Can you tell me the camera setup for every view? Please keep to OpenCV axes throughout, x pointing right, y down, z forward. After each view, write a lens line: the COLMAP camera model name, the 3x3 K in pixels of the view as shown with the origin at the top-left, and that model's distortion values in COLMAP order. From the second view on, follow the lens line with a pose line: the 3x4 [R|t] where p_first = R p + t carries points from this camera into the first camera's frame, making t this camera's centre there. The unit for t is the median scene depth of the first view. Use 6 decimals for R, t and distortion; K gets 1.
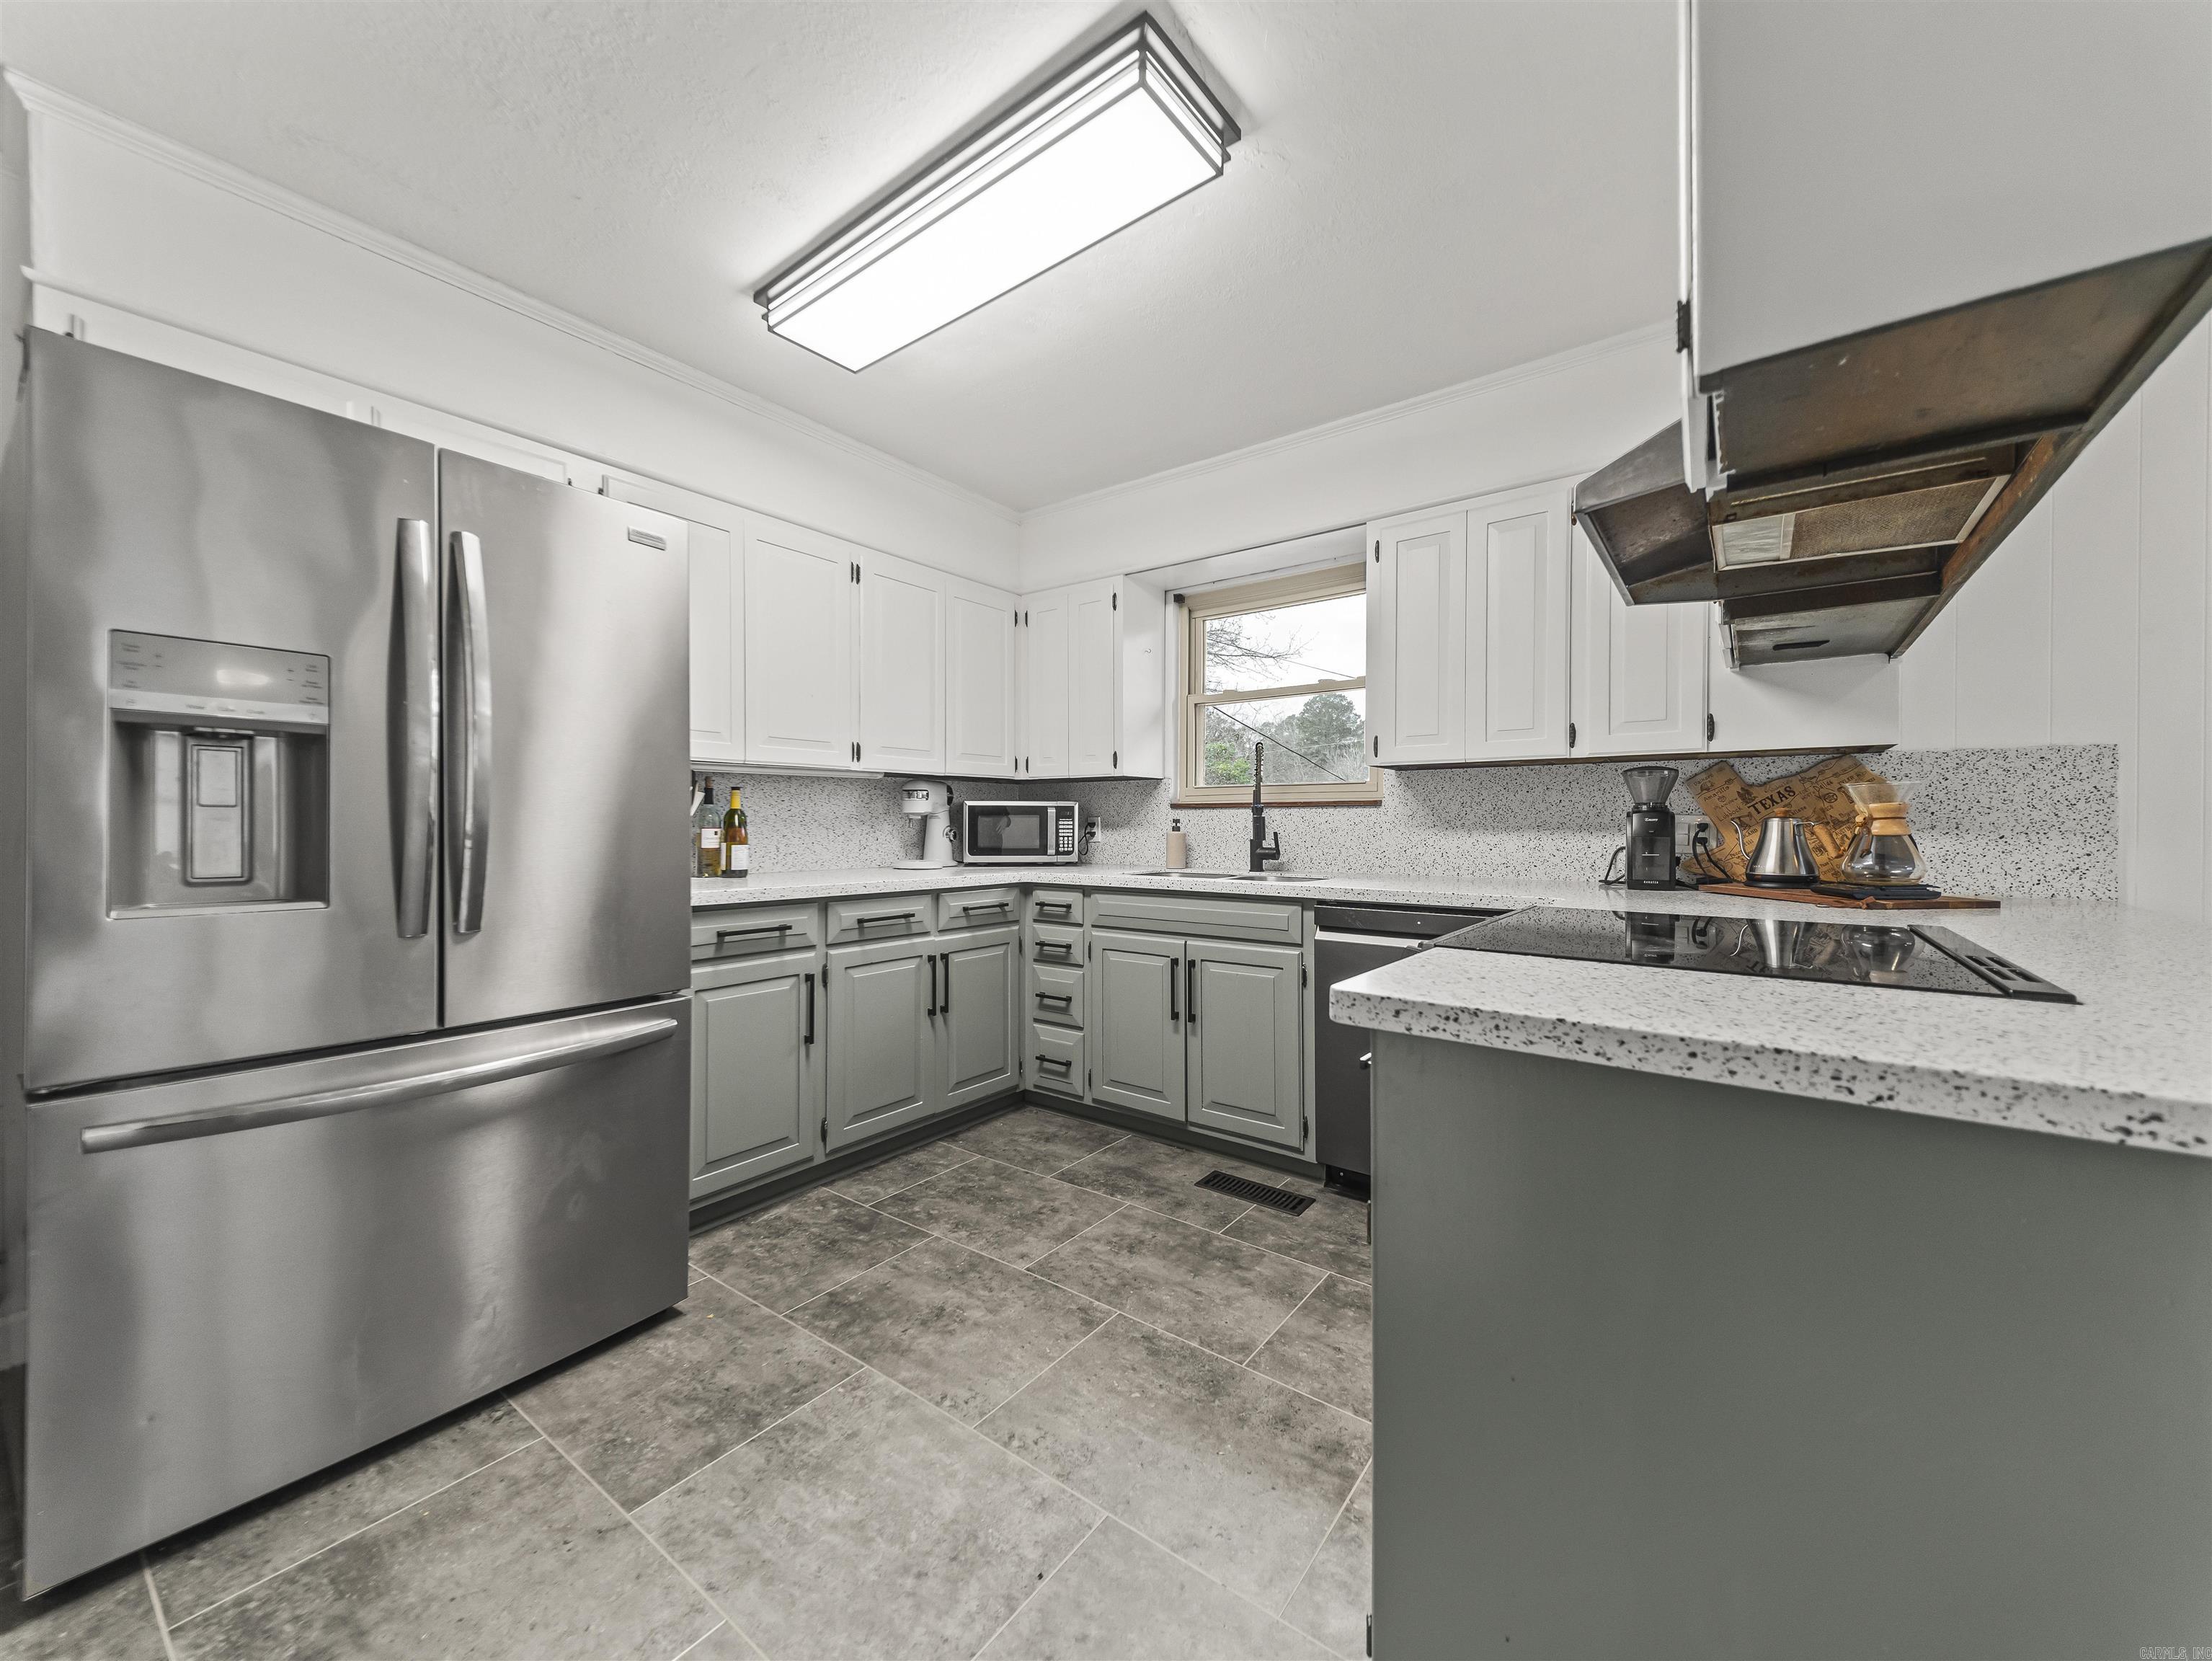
lens RADIAL K [[857.0, 0, 1116.7], [0, 857.0, 826.7], [0, 0, 1]] dist [0.039850, -0.015157]
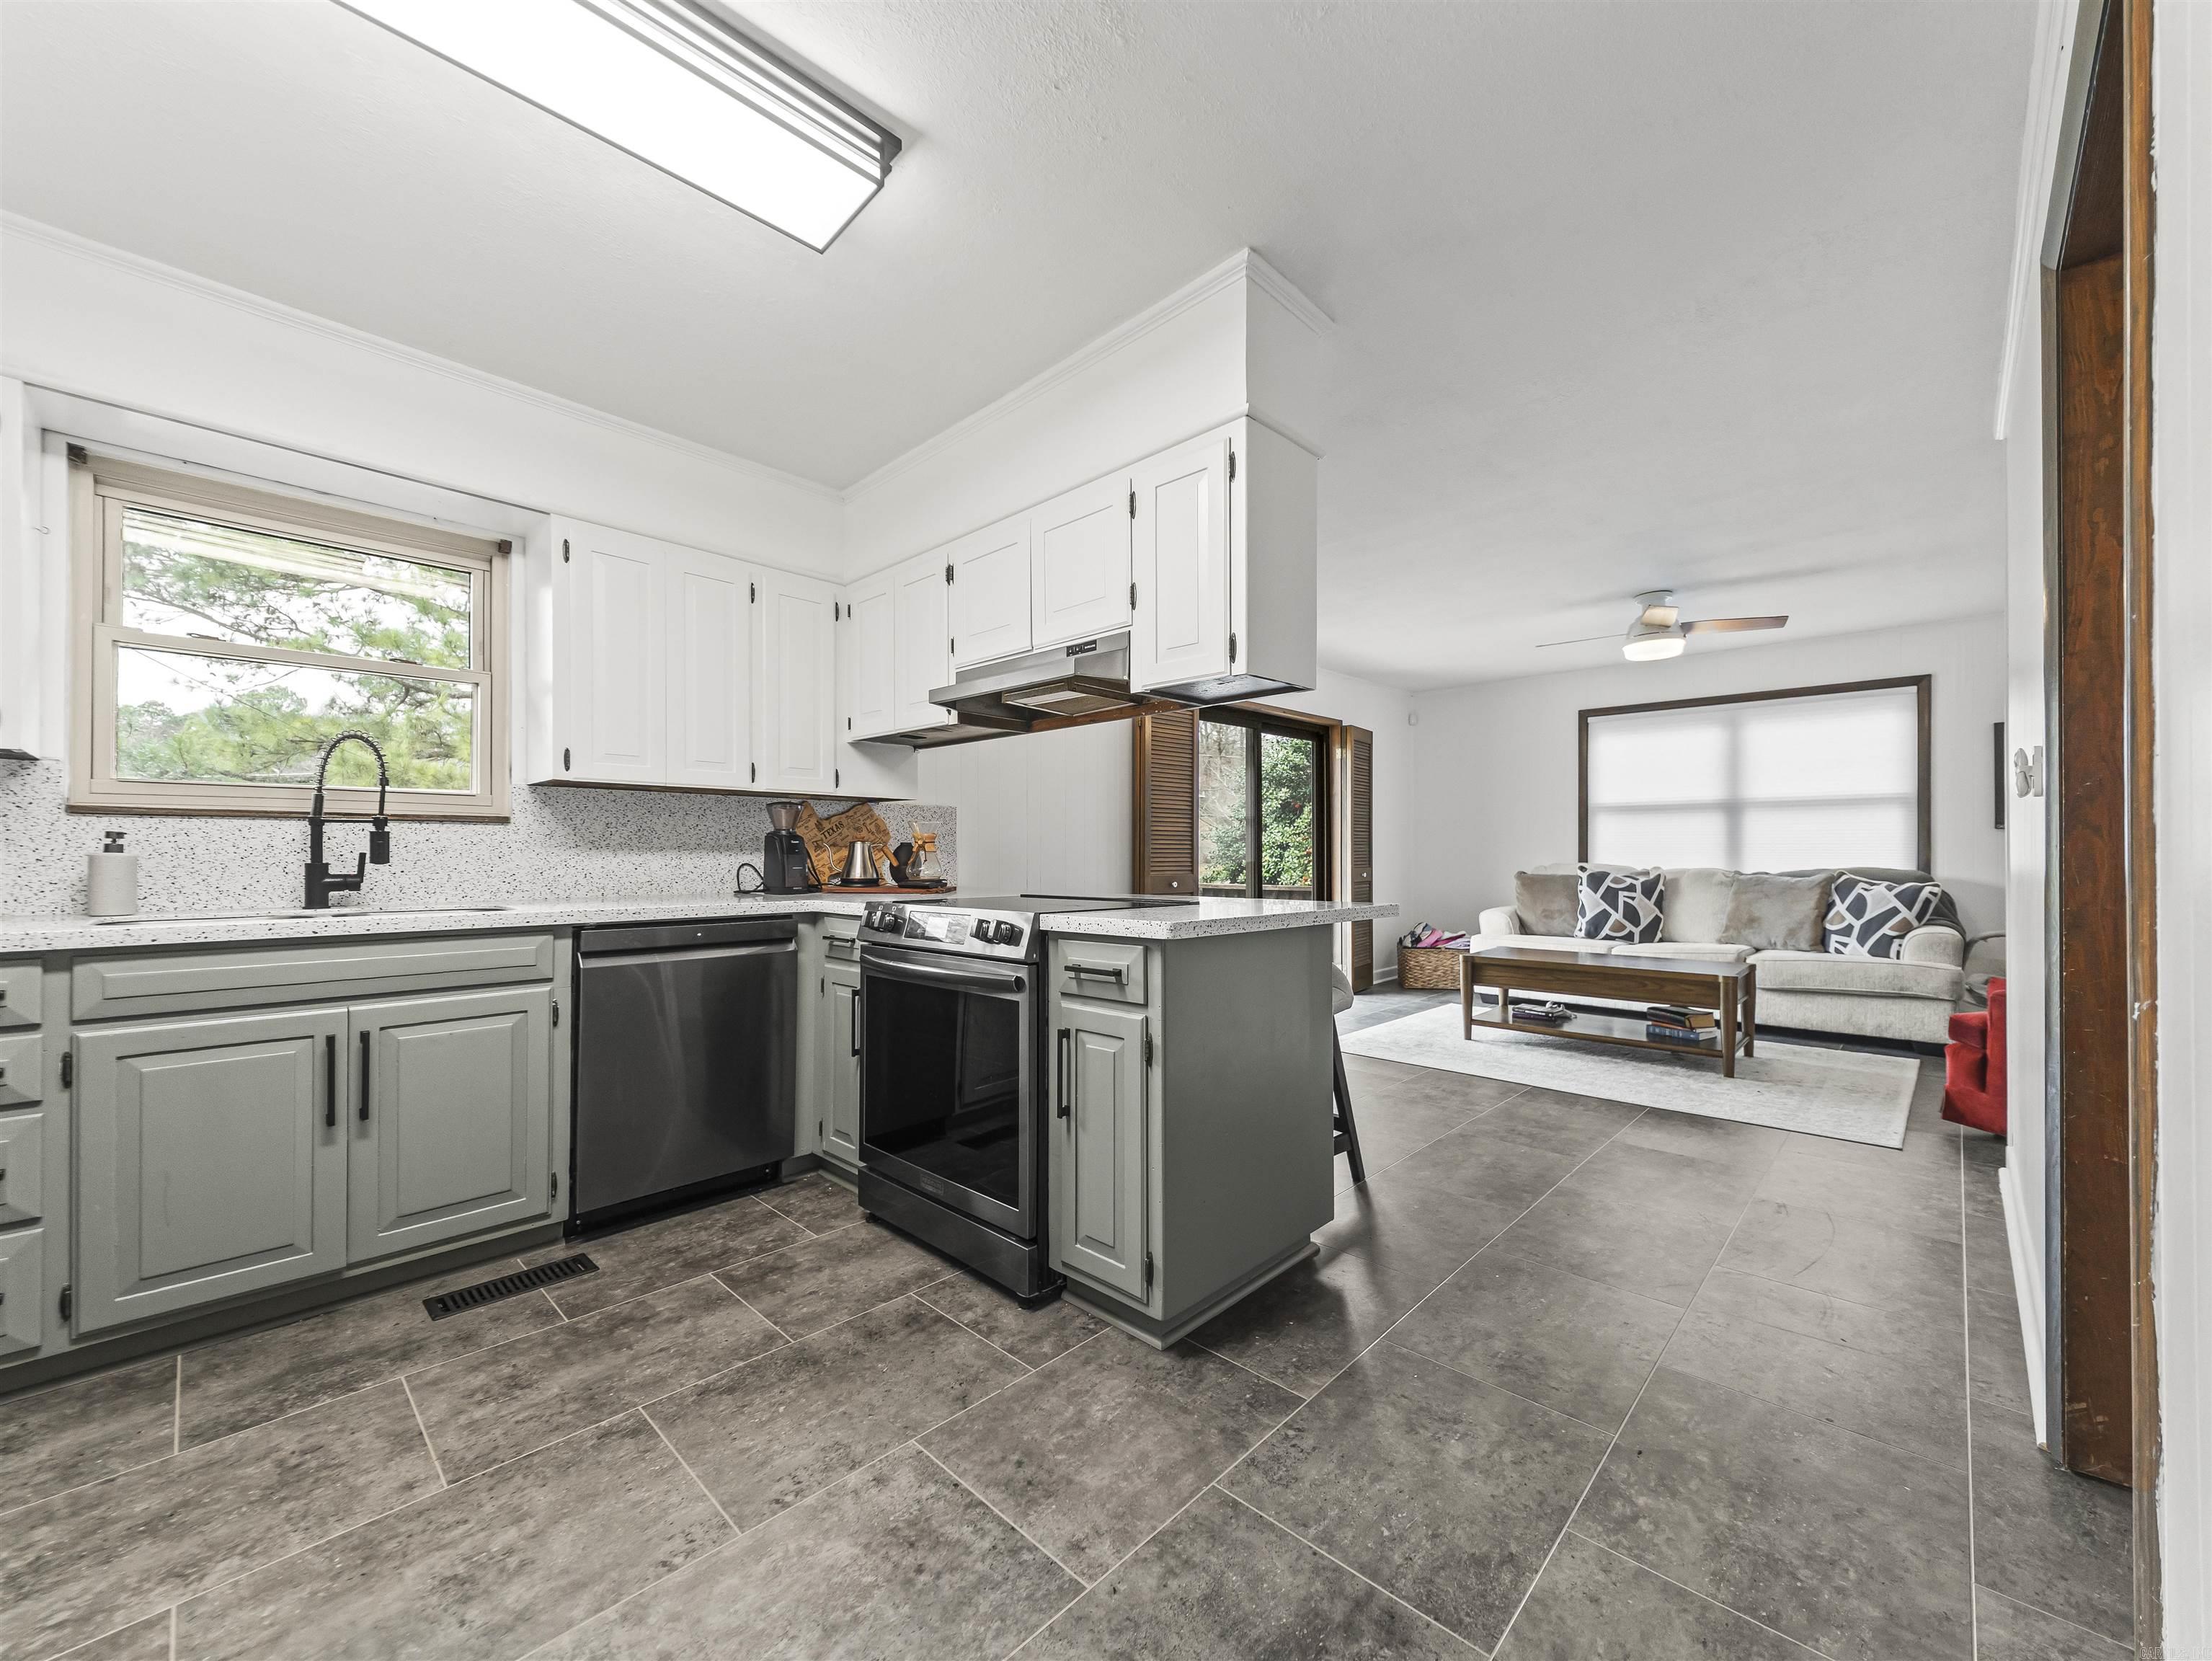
lens RADIAL K [[864.9, 0, 1108.8], [0, 864.9, 852.8], [0, 0, 1]] dist [0.022387, -0.006795]
pose [[0.128076, 0.002389, 0.991761, -0.609528], [0.005362, 0.999981, -0.003101, 0.014783], [-0.991750, 0.005715, 0.128061, 0.328141]]
